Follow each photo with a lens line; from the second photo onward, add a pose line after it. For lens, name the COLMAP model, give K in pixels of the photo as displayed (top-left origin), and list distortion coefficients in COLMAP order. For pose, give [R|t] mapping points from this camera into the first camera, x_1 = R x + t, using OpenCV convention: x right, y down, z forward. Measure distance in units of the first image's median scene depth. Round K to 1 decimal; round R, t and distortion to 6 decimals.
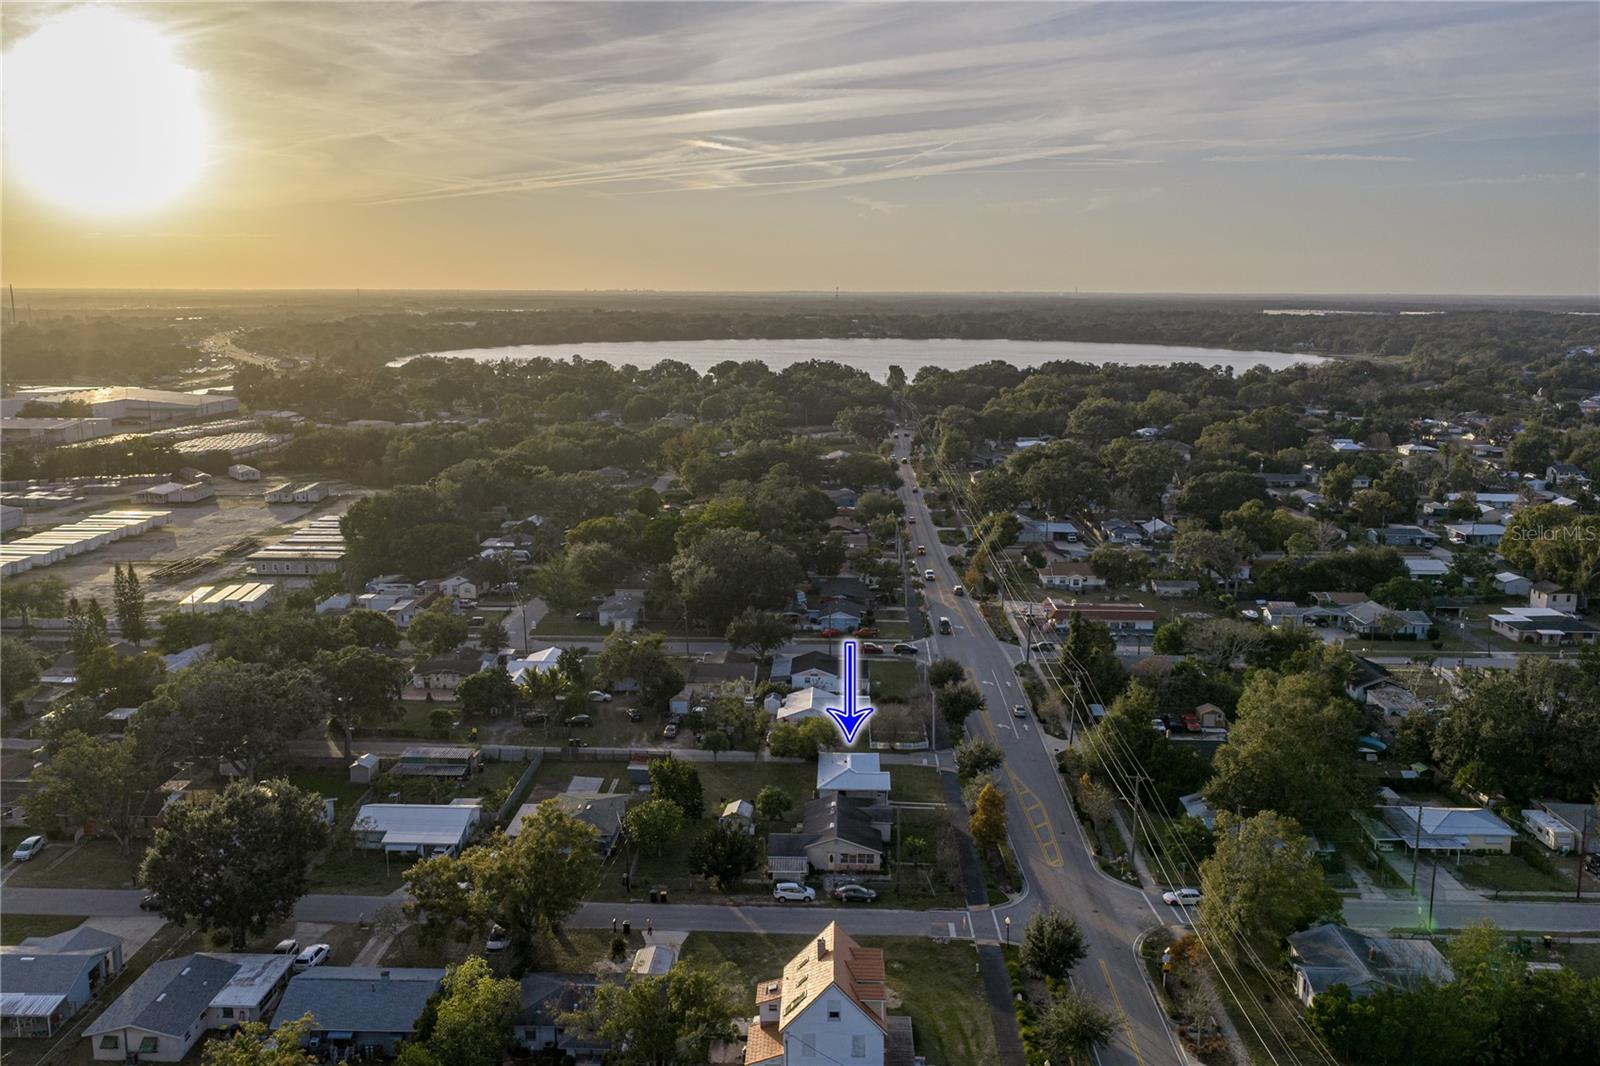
lens RADIAL K [[1337.5, 0, 802.9], [0, 1337.5, 536.3], [0, 0, 1]] dist [0.020226, -0.037468]
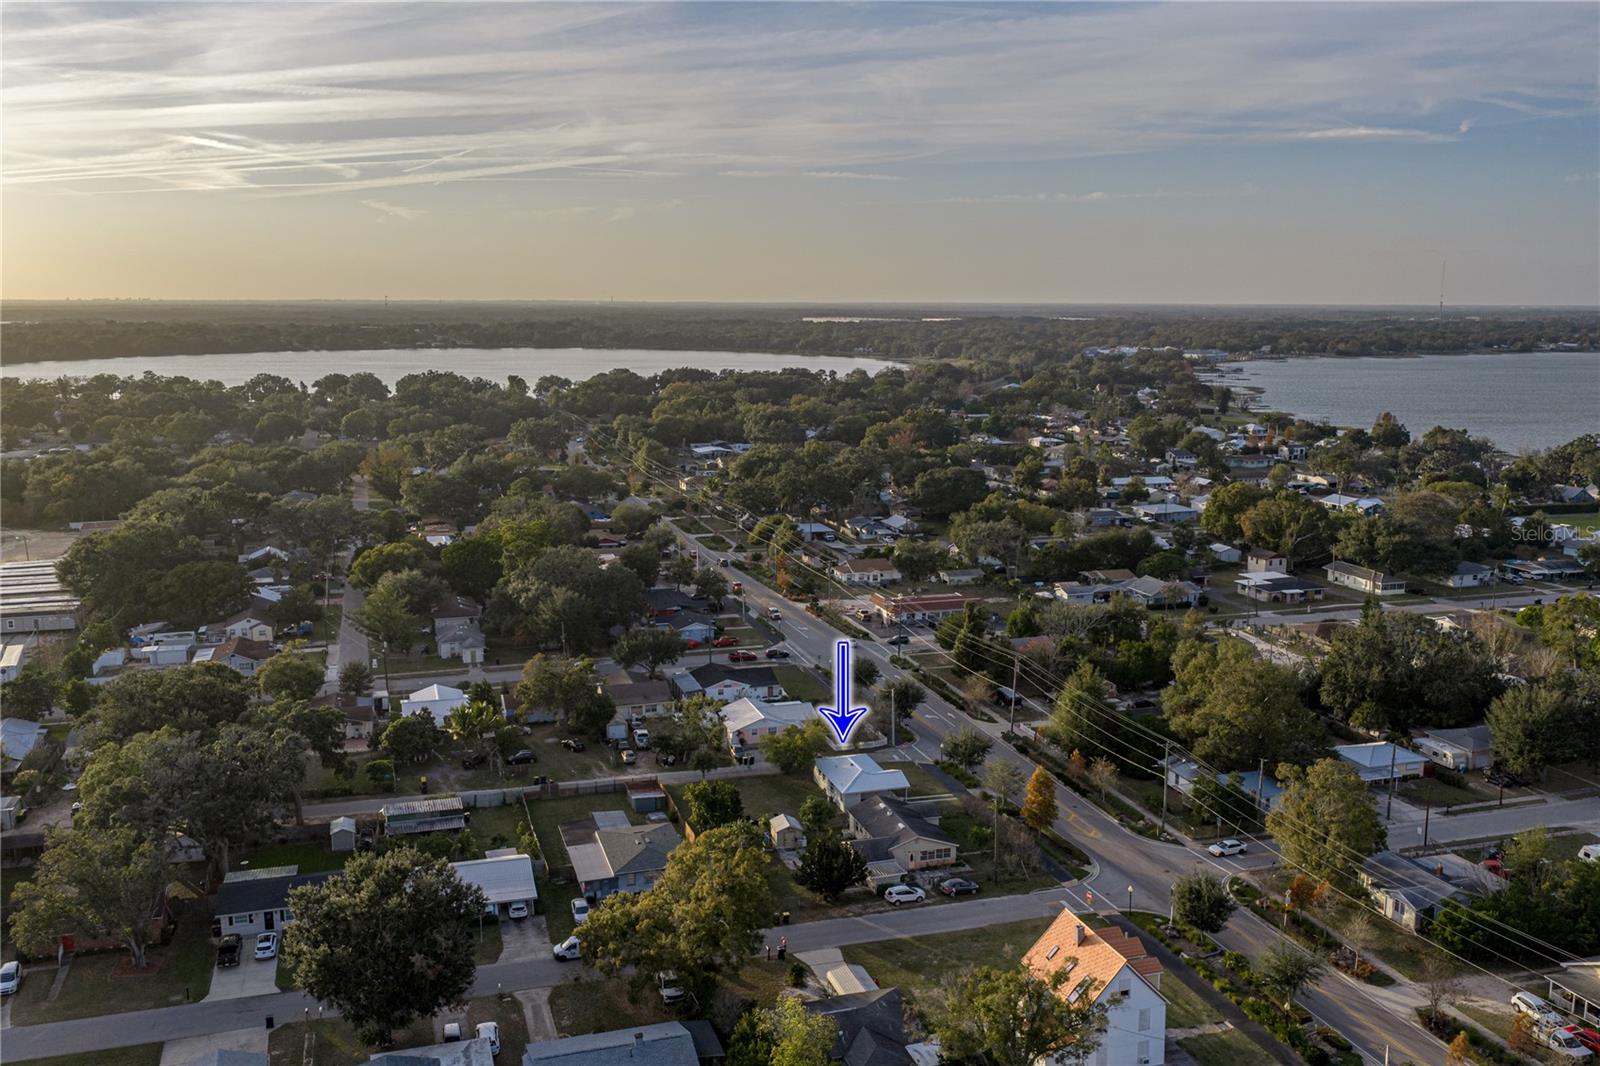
lens RADIAL K [[1337.5, 0, 792.7], [0, 1337.5, 543.2], [0, 0, 1]] dist [0.020226, -0.037468]
pose [[0.945265, -0.060368, 0.320670, -0.197954], [0.060806, 0.998112, 0.008659, -0.005798], [-0.320587, 0.011313, 0.947151, 0.035525]]
